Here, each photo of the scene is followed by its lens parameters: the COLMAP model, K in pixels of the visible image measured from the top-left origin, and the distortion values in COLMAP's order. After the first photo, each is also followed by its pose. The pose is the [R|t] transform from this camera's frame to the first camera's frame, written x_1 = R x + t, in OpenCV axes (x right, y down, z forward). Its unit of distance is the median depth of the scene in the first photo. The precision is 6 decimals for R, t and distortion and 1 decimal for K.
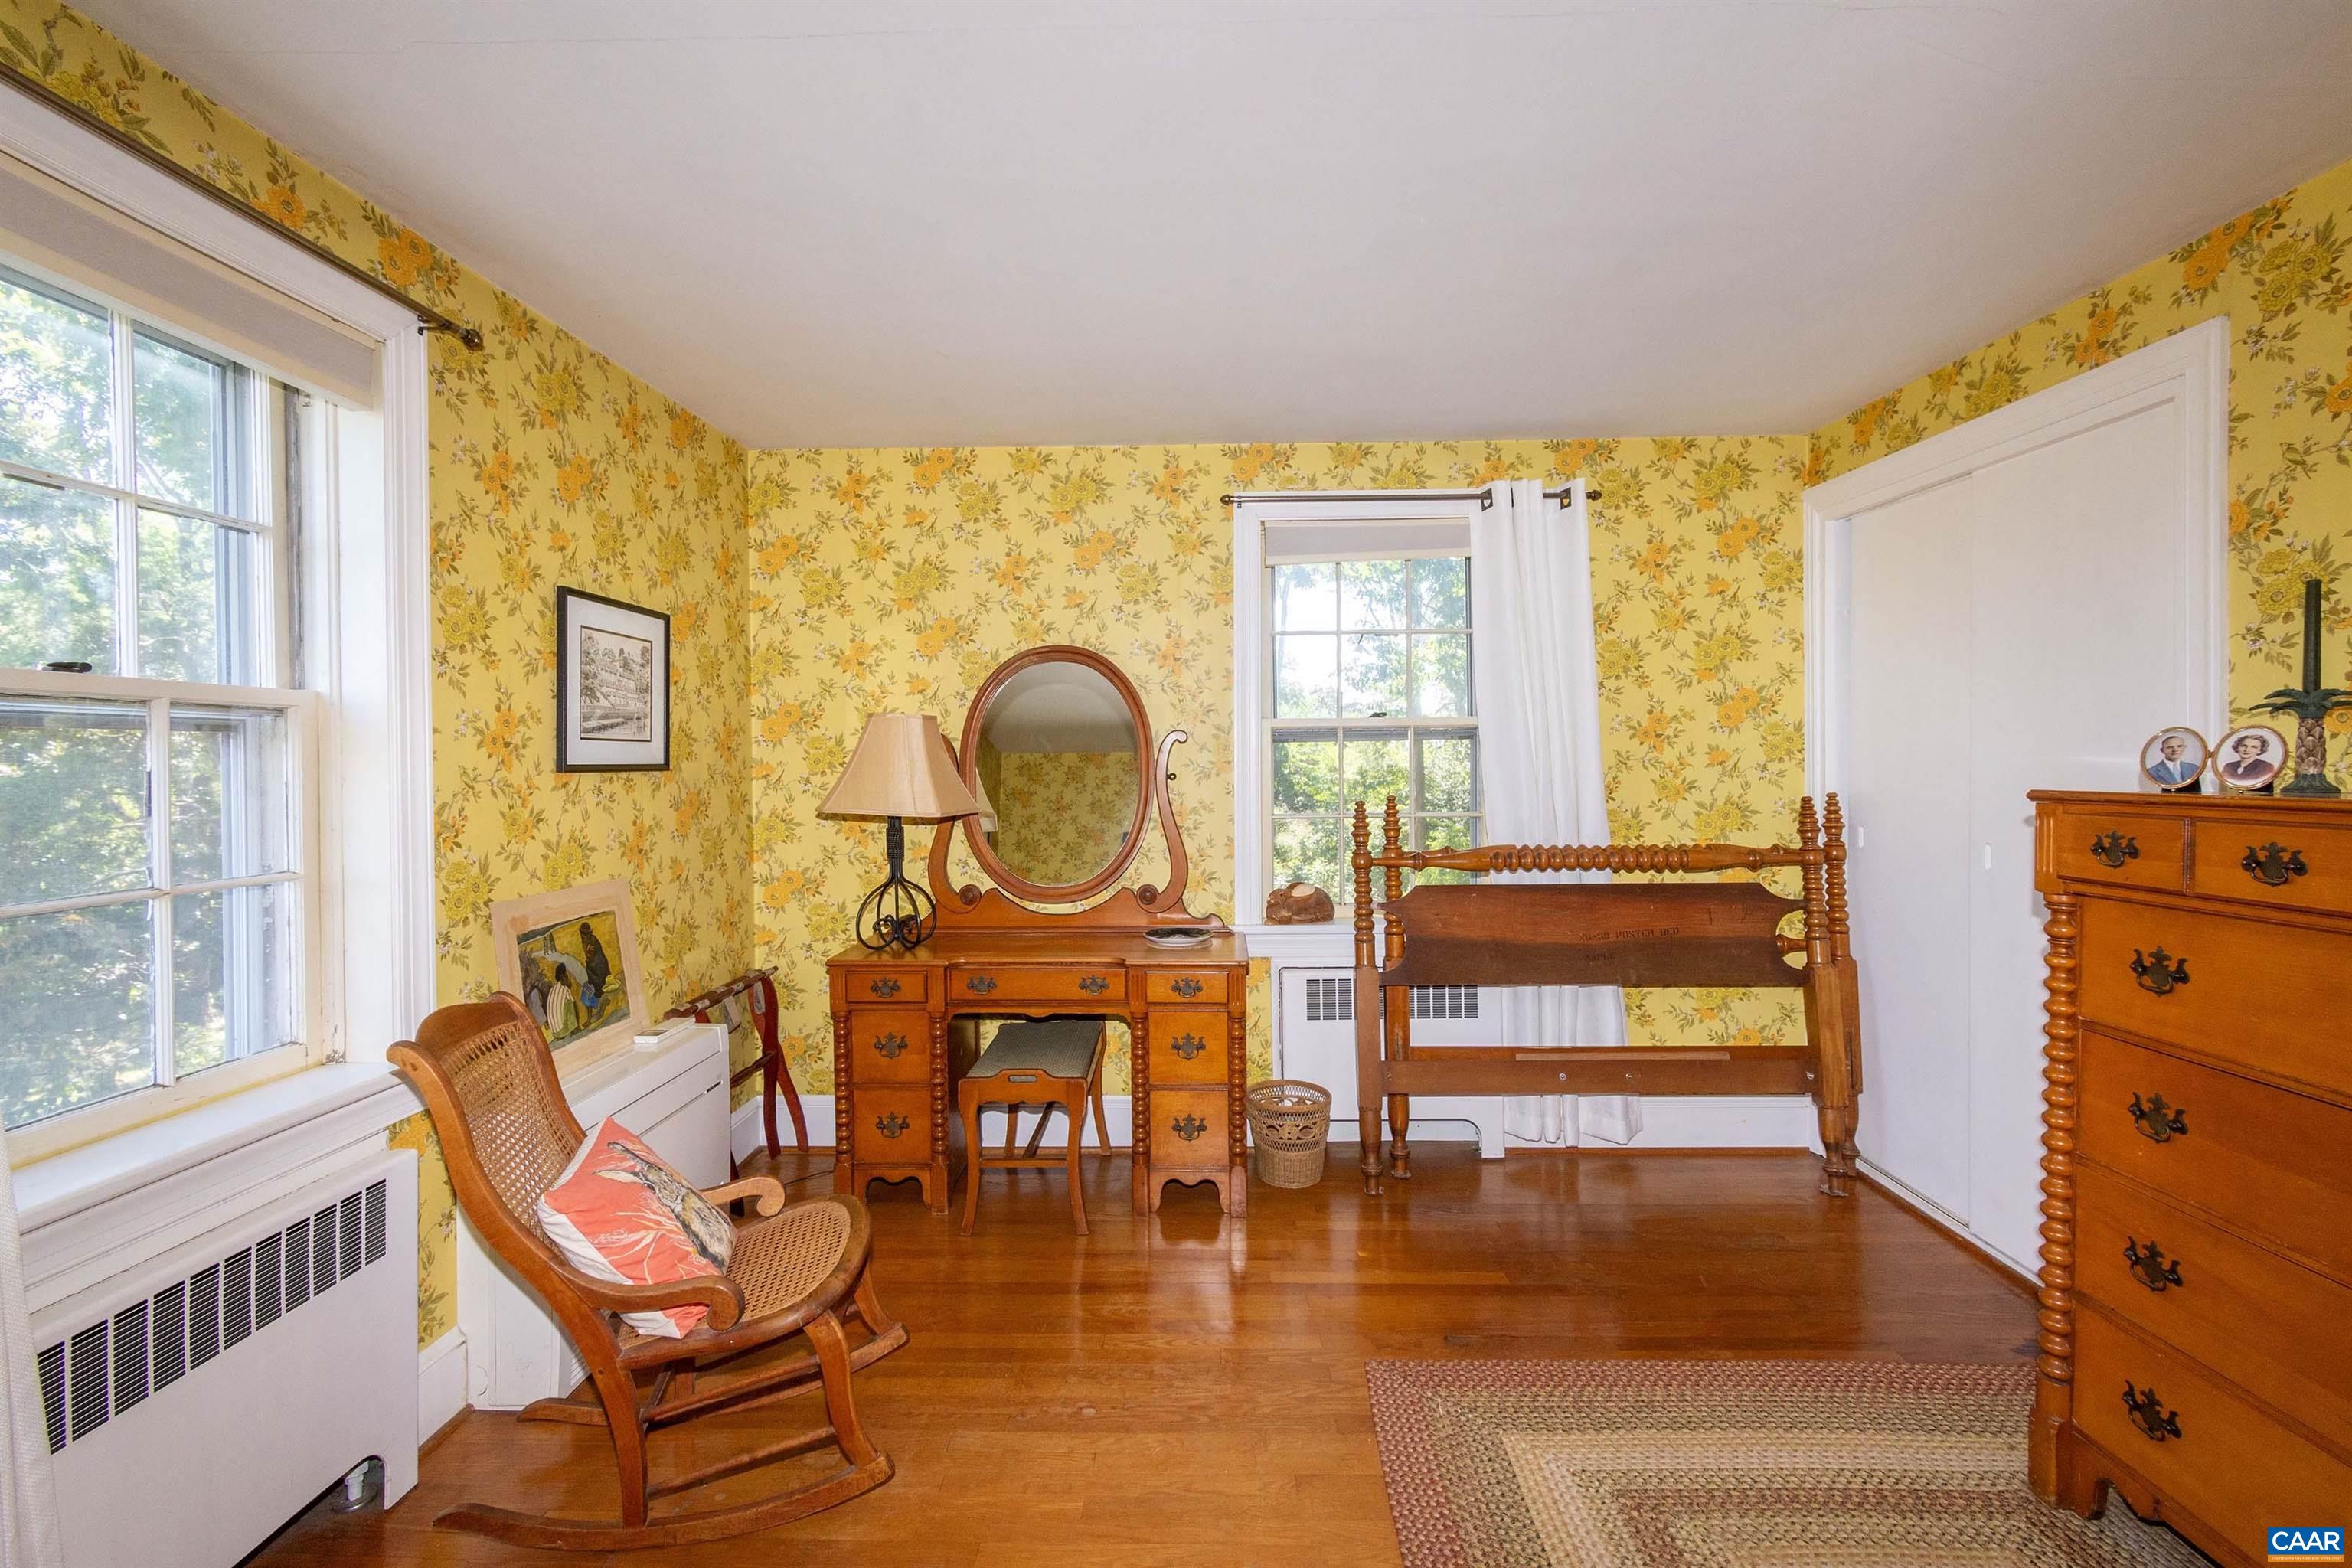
lens RADIAL K [[1038.7, 0, 1196.7], [0, 1038.7, 770.8], [0, 0, 1]] dist [0.003766, -0.001543]
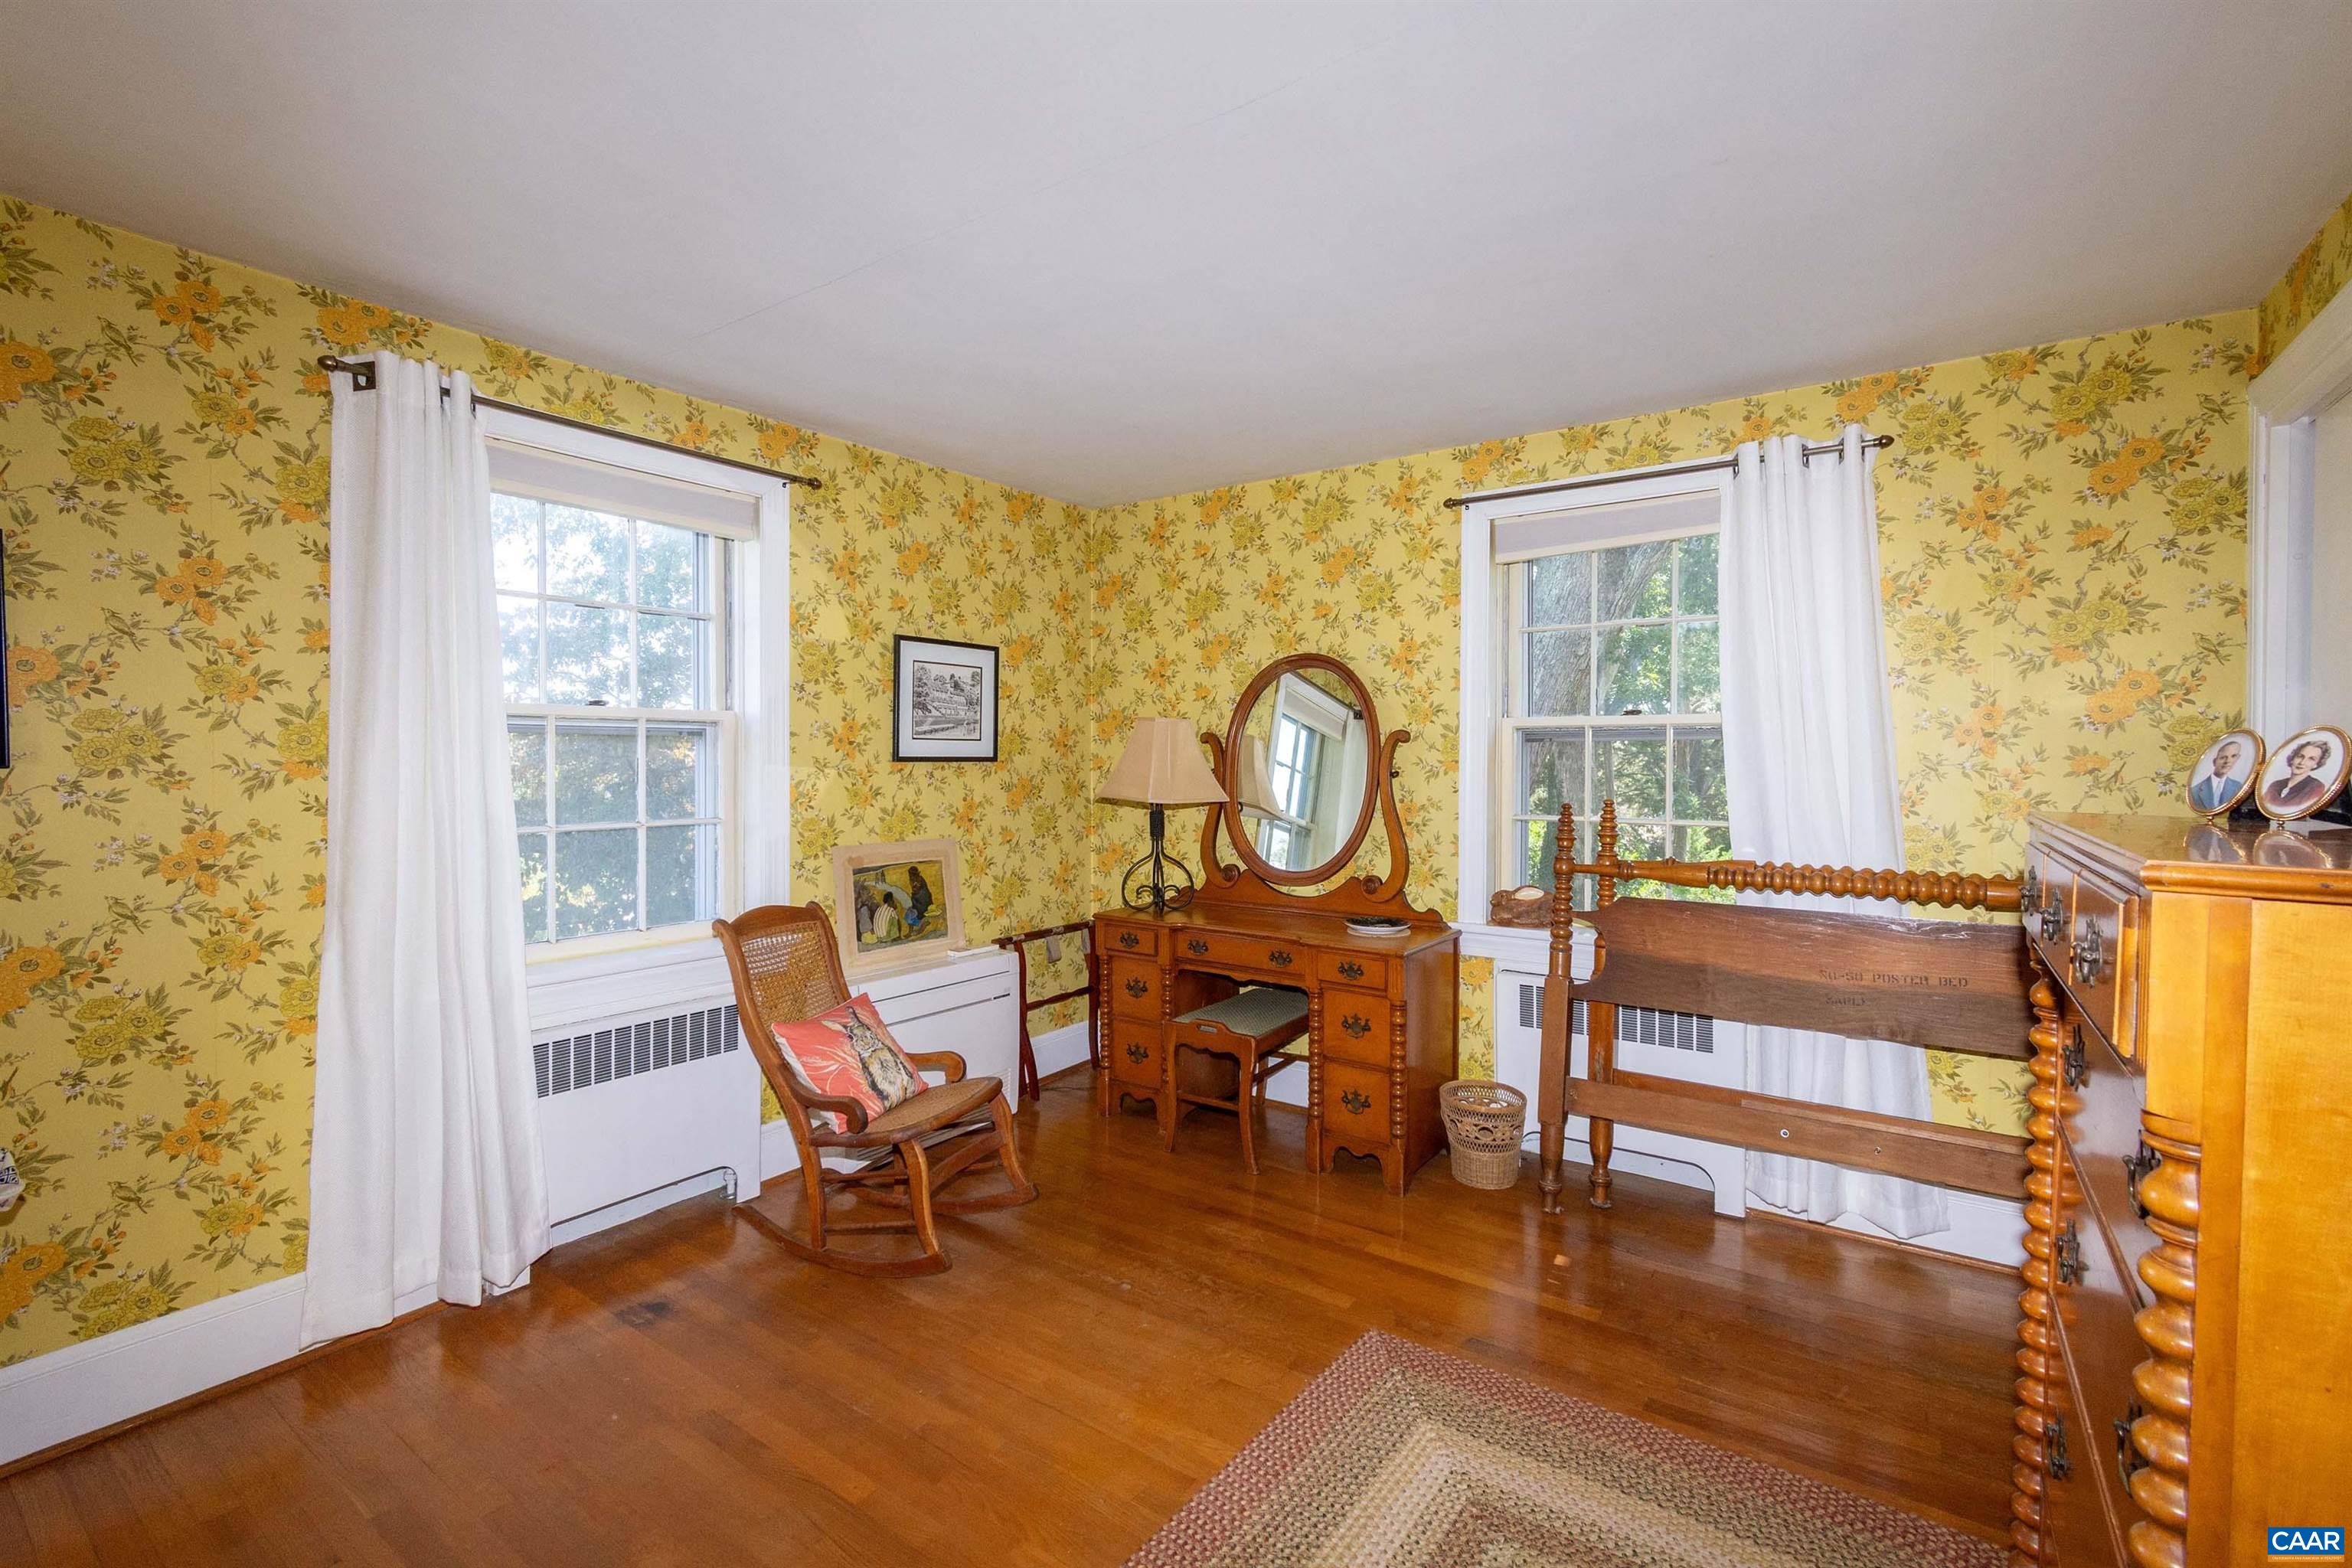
lens RADIAL K [[1038.7, 0, 1175.2], [0, 1038.7, 770.0], [0, 0, 1]] dist [0.003766, -0.001543]
pose [[0.827759, 0.018137, -0.560790, 0.394603], [-0.015921, 0.999834, 0.008835, -0.004704], [0.560857, 0.001616, 0.827911, 0.007605]]
